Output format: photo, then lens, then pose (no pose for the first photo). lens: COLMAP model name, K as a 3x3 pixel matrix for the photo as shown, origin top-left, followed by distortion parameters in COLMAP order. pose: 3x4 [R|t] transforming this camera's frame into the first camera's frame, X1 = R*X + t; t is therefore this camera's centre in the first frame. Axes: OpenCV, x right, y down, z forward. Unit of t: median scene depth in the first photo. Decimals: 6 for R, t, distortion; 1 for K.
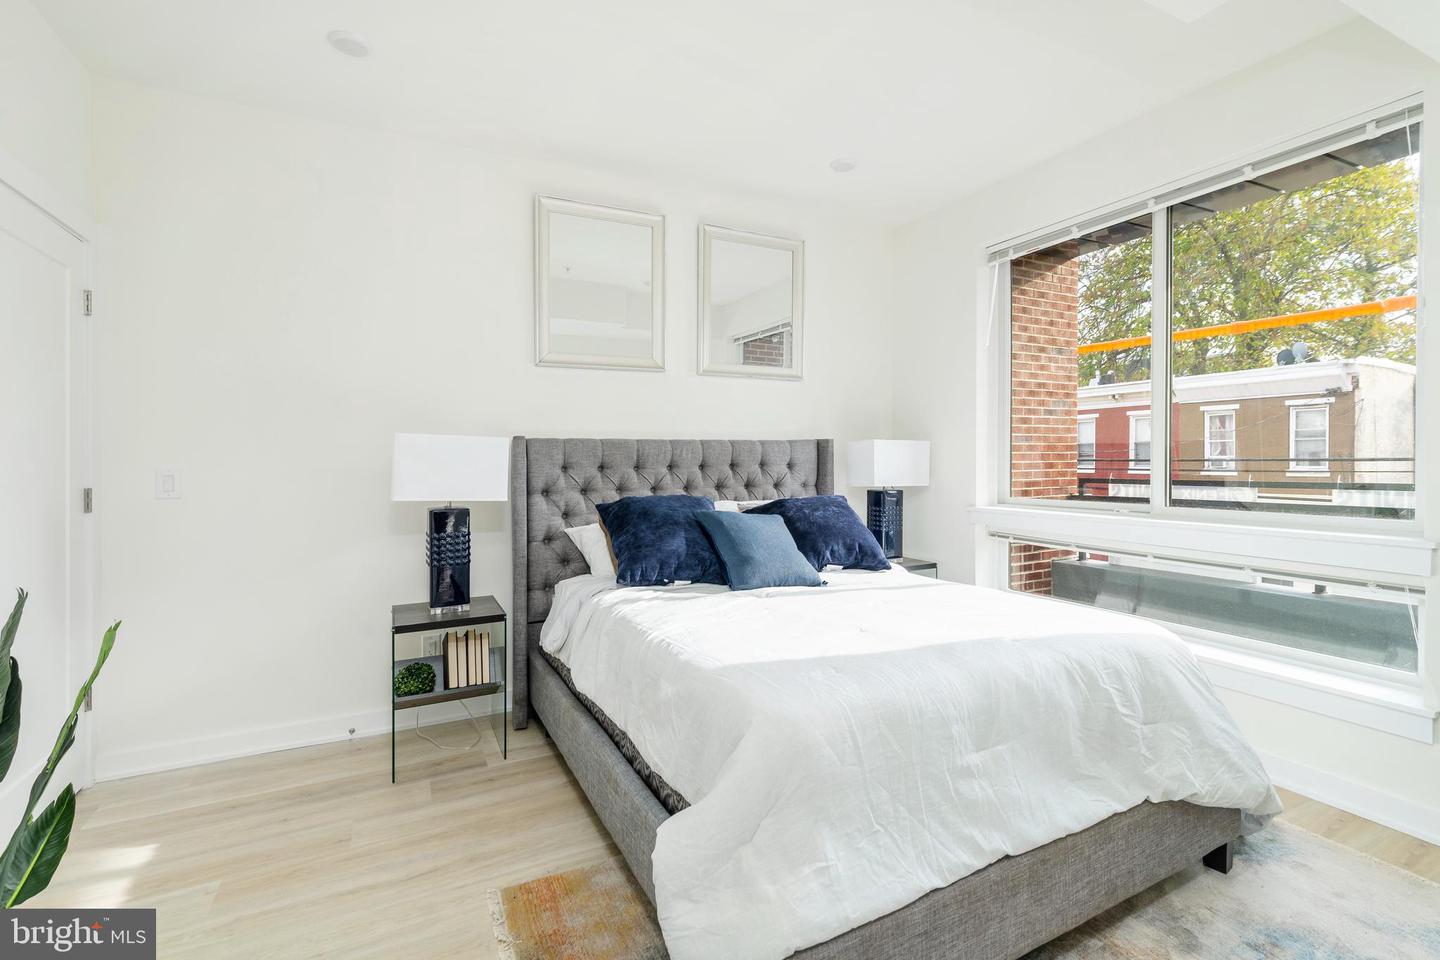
lens RADIAL K [[653.0, 0, 719.1], [0, 653.0, 463.0], [0, 0, 1]] dist [-0.000625, -0.000267]
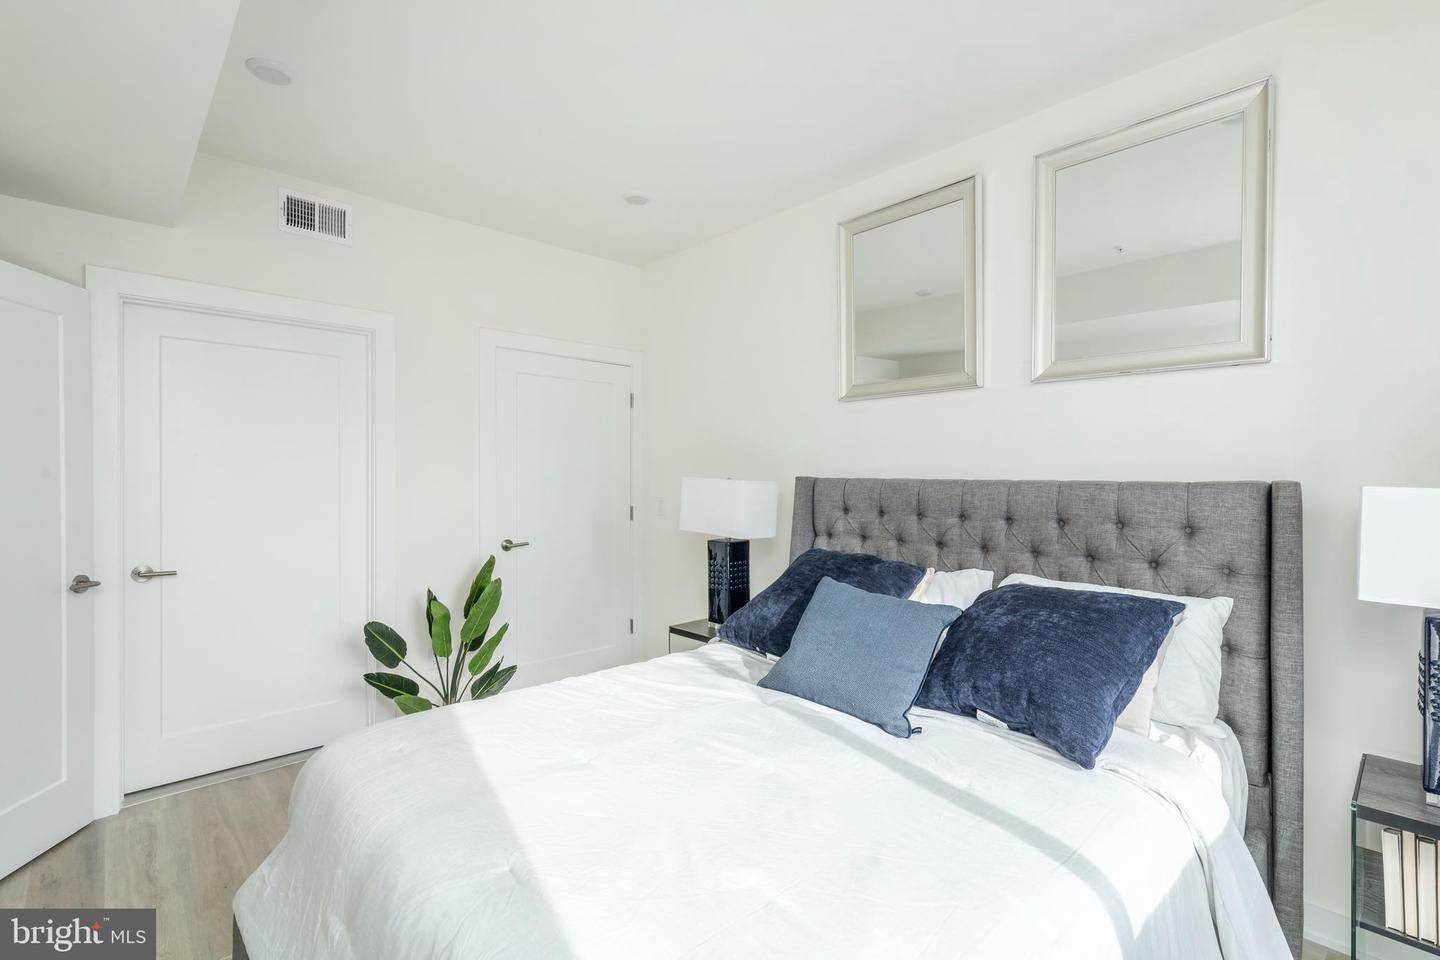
lens RADIAL K [[676.3, 0, 720.0], [0, 676.3, 480.0], [0, 0, 1]] dist [-0.000307, -0.000068]
pose [[0.271453, 0.015148, -0.962333, 0.605697], [-0.019278, 0.999761, 0.010300, -0.039785], [0.962259, 0.015756, 0.271680, 0.538431]]
